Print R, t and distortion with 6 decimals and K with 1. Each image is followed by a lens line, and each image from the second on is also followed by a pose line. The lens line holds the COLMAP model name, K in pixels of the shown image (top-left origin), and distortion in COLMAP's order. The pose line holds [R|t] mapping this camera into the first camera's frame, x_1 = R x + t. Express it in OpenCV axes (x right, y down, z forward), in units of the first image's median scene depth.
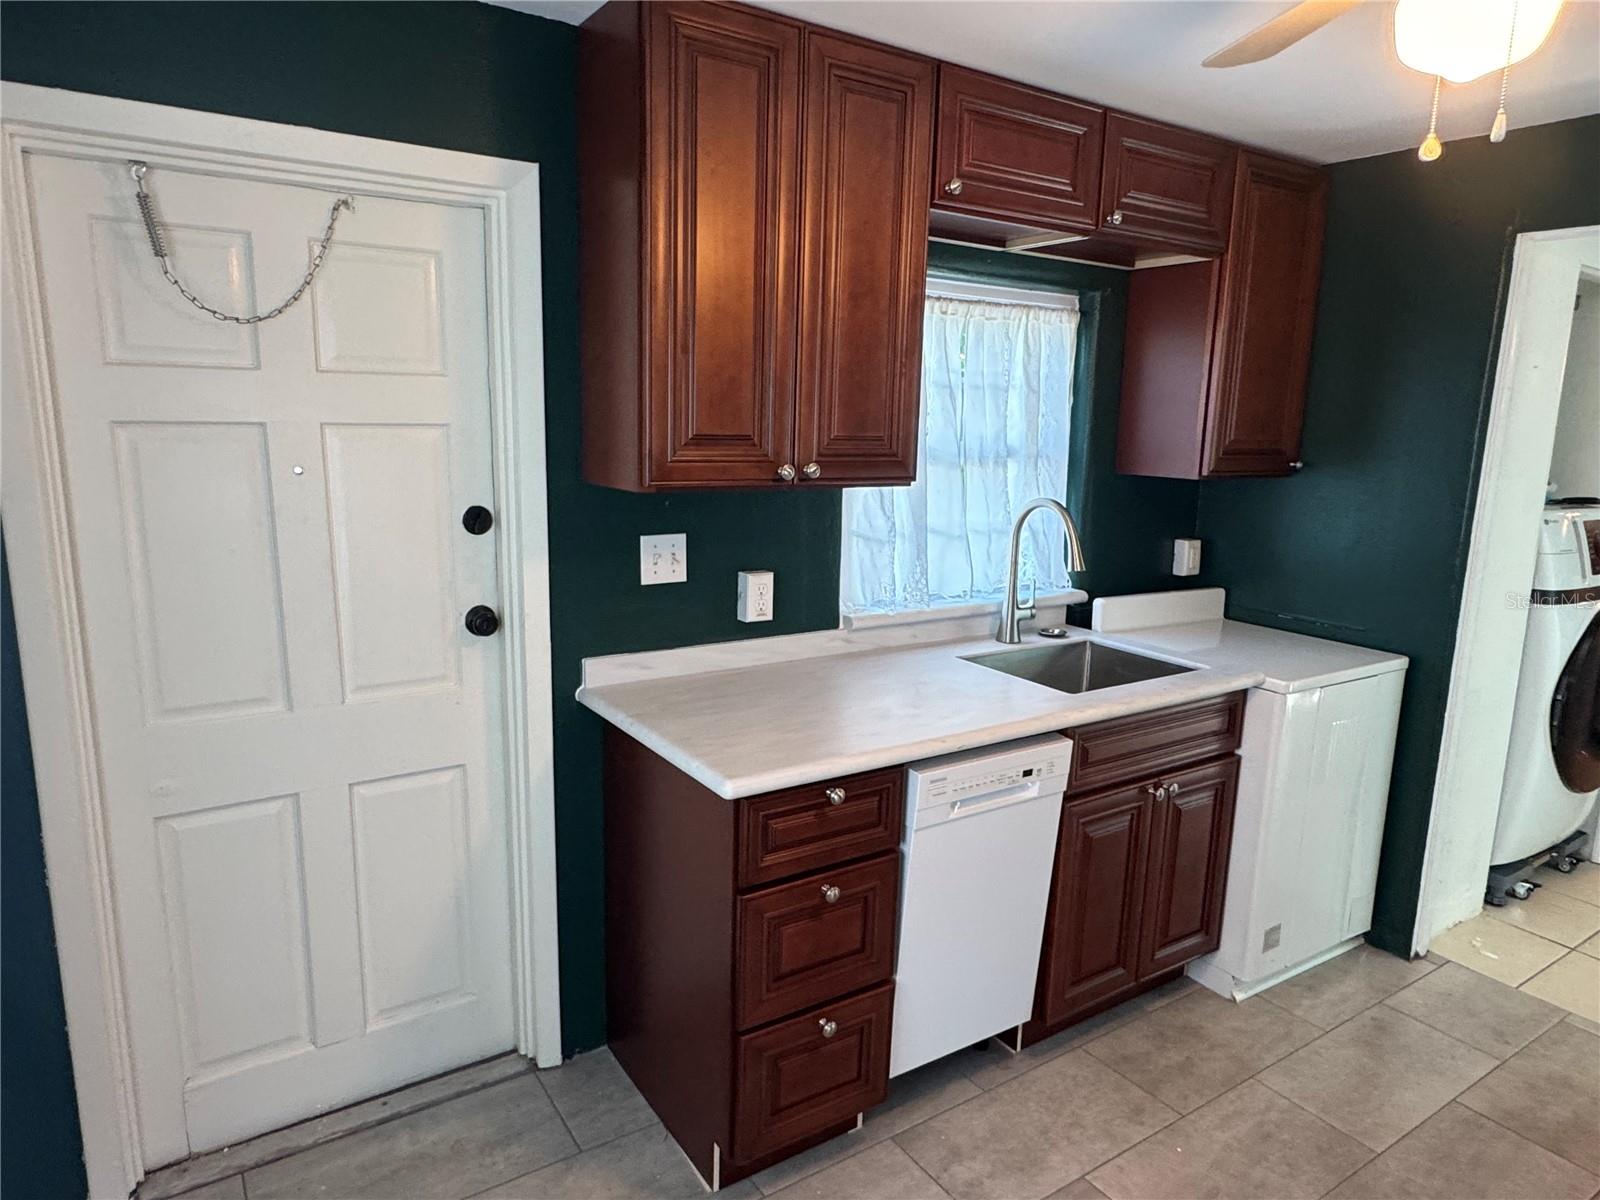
lens RADIAL K [[998.5, 0, 800.0], [0, 998.5, 600.0], [0, 0, 1]] dist [-0.002563, 0.001117]
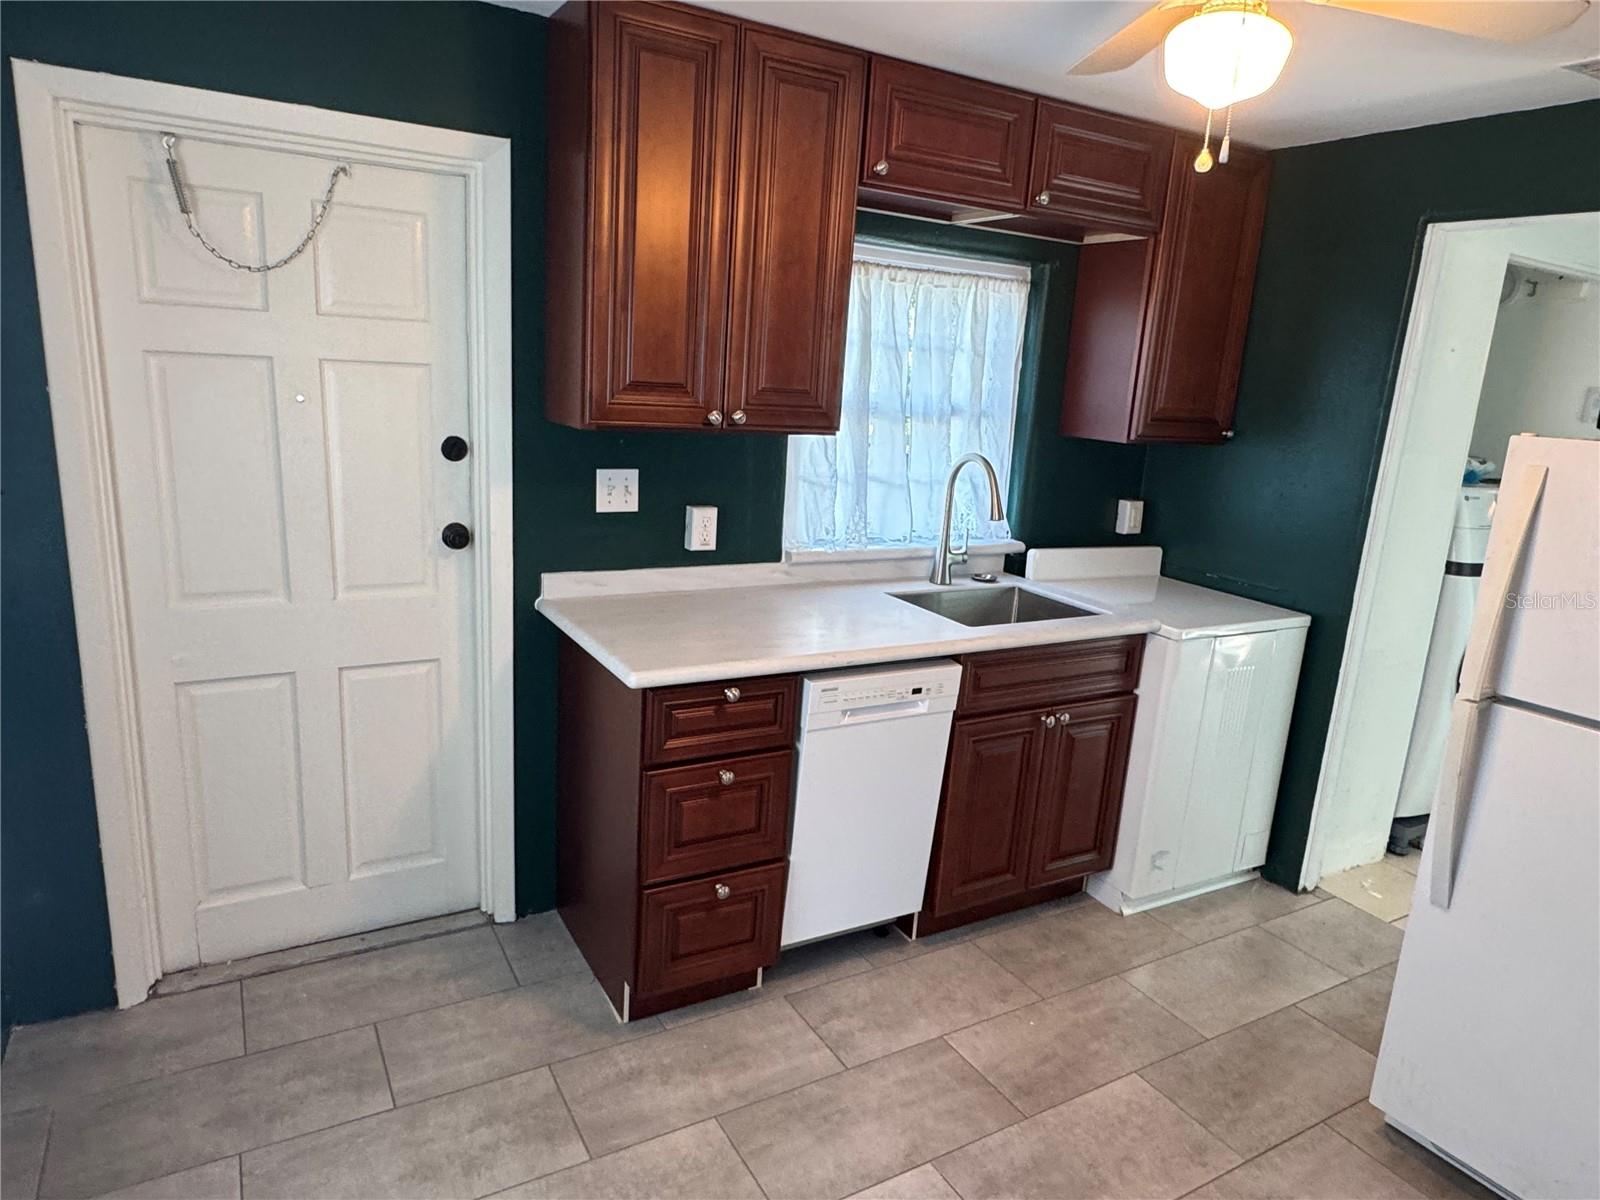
lens RADIAL K [[998.5, 0, 800.0], [0, 998.5, 600.0], [0, 0, 1]] dist [-0.002563, 0.001117]
pose [[0.997463, 0.050950, -0.049709, 0.139719], [-0.048728, 0.997801, 0.044938, 0.023227], [0.051889, -0.042402, 0.997752, -0.138946]]
